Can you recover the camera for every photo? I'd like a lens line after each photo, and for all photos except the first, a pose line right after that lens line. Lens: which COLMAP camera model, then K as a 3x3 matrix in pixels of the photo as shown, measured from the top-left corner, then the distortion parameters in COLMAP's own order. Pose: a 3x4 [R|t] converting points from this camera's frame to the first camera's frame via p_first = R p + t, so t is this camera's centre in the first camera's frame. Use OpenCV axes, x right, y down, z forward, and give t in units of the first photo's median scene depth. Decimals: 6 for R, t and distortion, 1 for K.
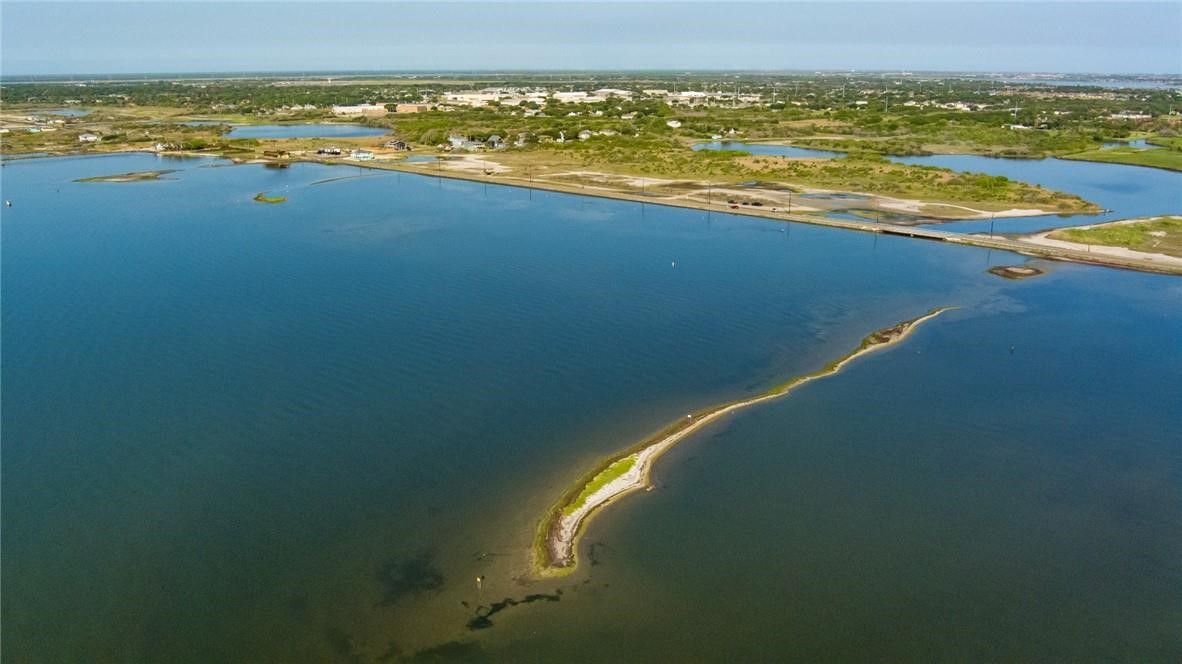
lens RADIAL K [[955.2, 0, 591.0], [0, 955.2, 332.0], [0, 0, 1]] dist [-0.049802, 0.011349]
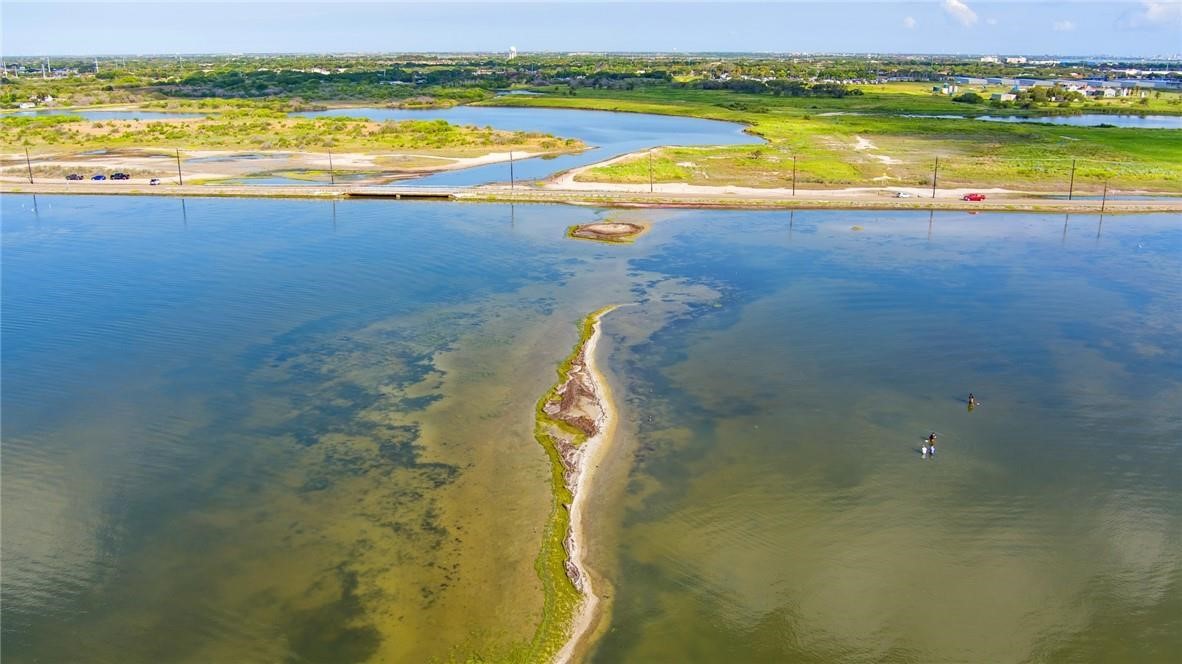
lens RADIAL K [[955.2, 0, 591.0], [0, 955.2, 332.0], [0, 0, 1]] dist [-0.049802, 0.011349]
pose [[0.790163, -0.173062, 0.587955, 0.041404], [0.163588, 0.984056, 0.069805, -0.029708], [-0.590662, 0.041025, 0.805876, 0.342068]]
